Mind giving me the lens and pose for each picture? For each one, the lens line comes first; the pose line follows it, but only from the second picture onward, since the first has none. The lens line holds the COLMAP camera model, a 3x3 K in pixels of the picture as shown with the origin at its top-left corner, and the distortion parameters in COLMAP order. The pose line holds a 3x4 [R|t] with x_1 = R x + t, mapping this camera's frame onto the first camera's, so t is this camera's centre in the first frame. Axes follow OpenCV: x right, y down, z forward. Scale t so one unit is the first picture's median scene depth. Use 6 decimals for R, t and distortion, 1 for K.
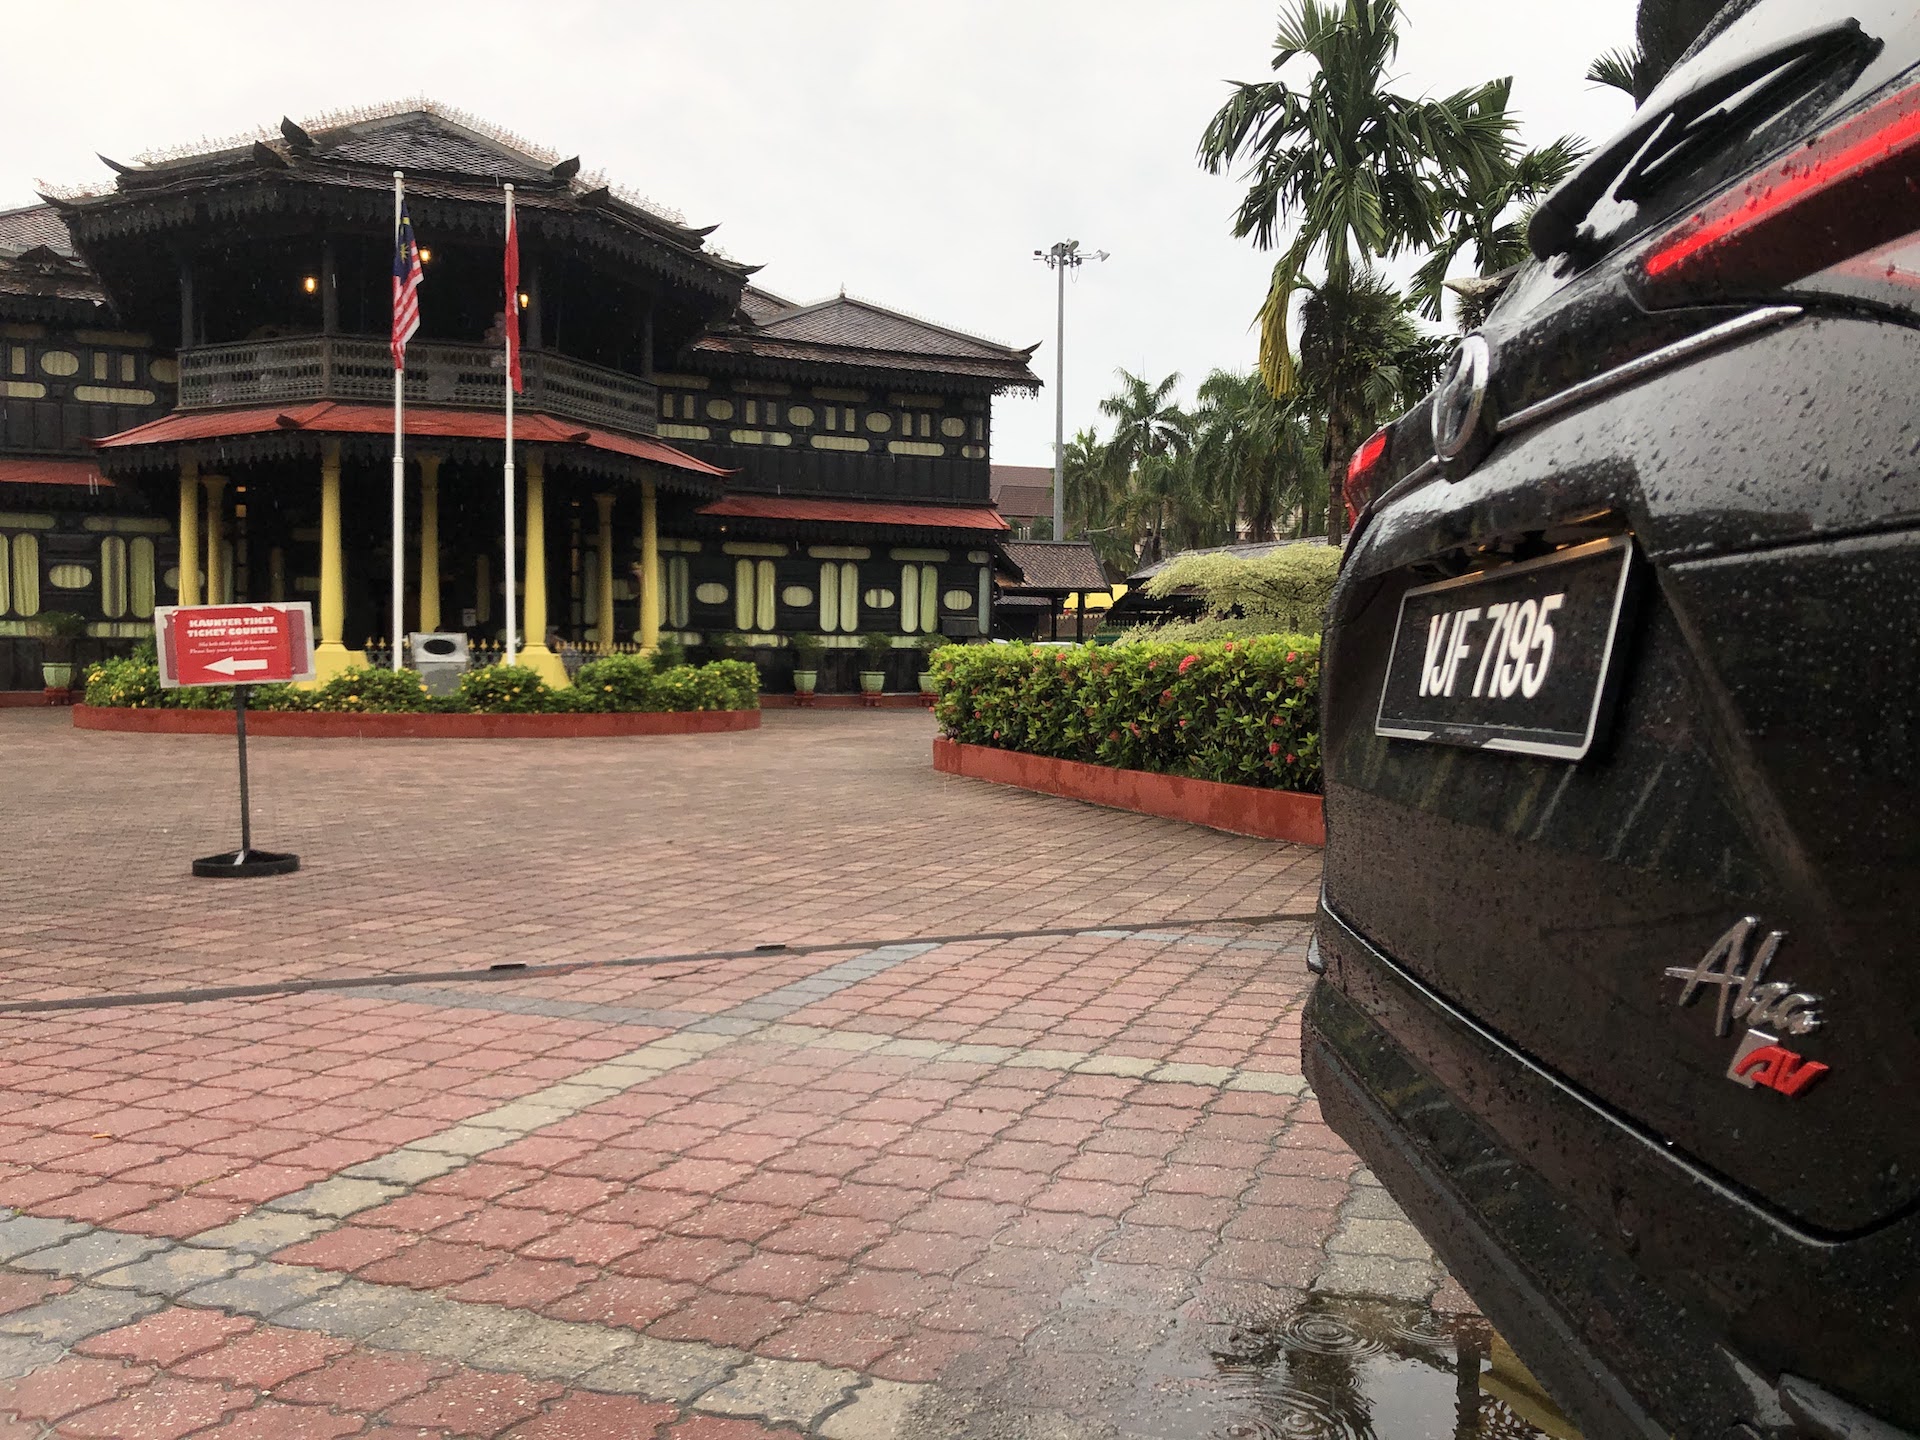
lens RADIAL K [[1617.2, 0, 969.8], [0, 1617.2, 727.4], [0, 0, 1]] dist [0.040300, -0.051813]
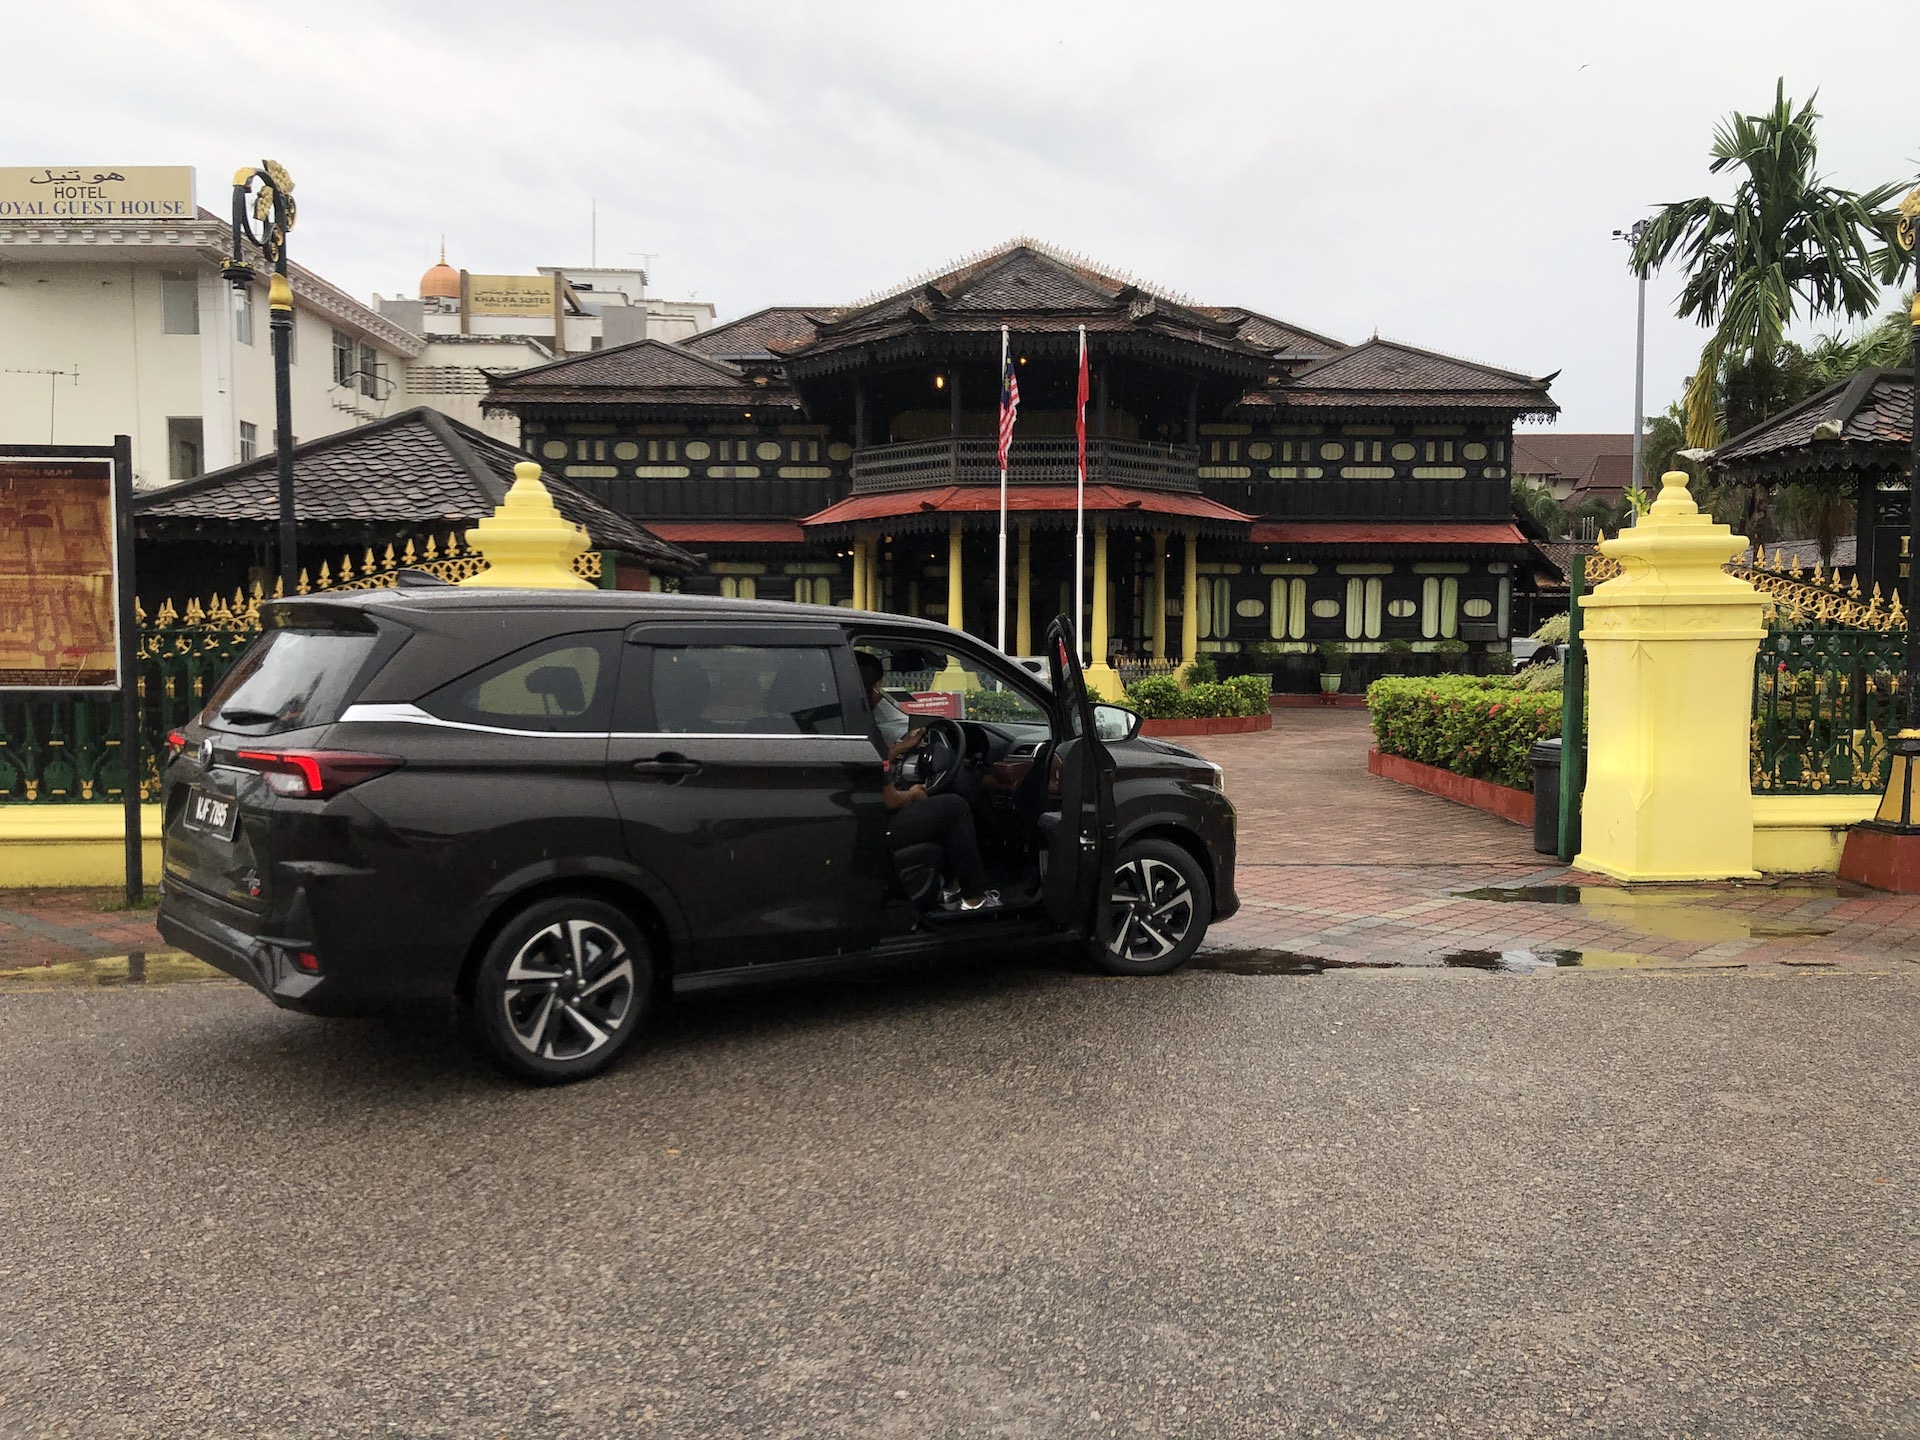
lens RADIAL K [[1617.2, 0, 930.3], [0, 1617.2, 716.5], [0, 0, 1]] dist [0.040300, -0.051813]
pose [[0.928392, 0.010499, -0.371455, 0.079387], [-0.007578, 0.999928, 0.009321, -0.016508], [0.371526, -0.005839, 0.928404, -0.229358]]
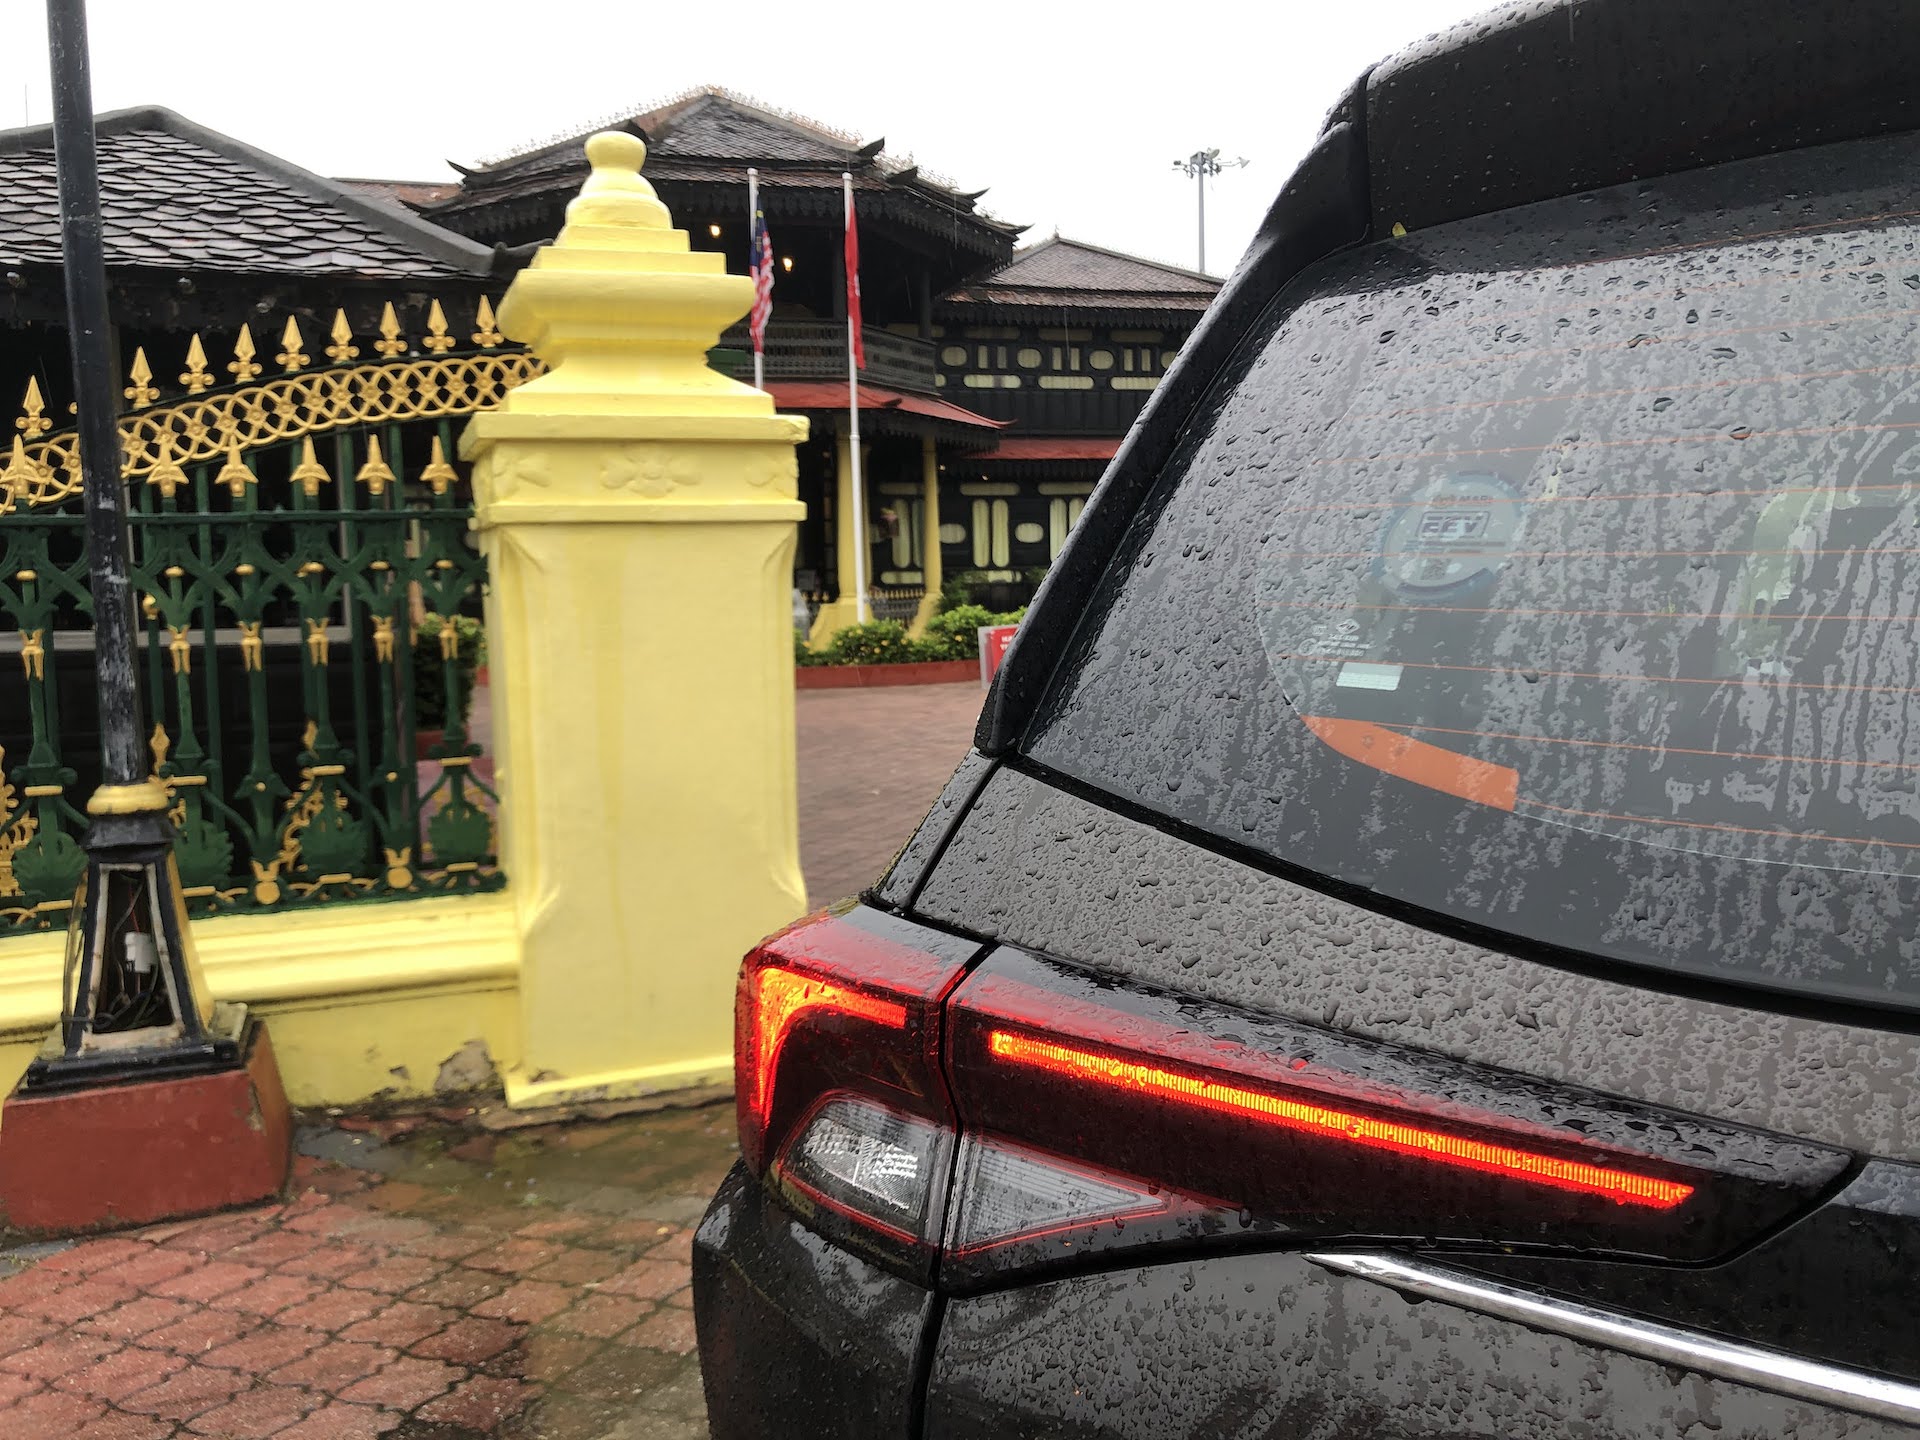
lens RADIAL K [[1617.2, 0, 920.6], [0, 1617.2, 735.5], [0, 0, 1]] dist [0.040300, -0.051813]
pose [[0.995917, -0.024212, -0.086969, -0.115656], [0.029379, 0.997847, 0.058634, -0.017377], [0.085363, -0.060950, 0.994484, -0.073719]]
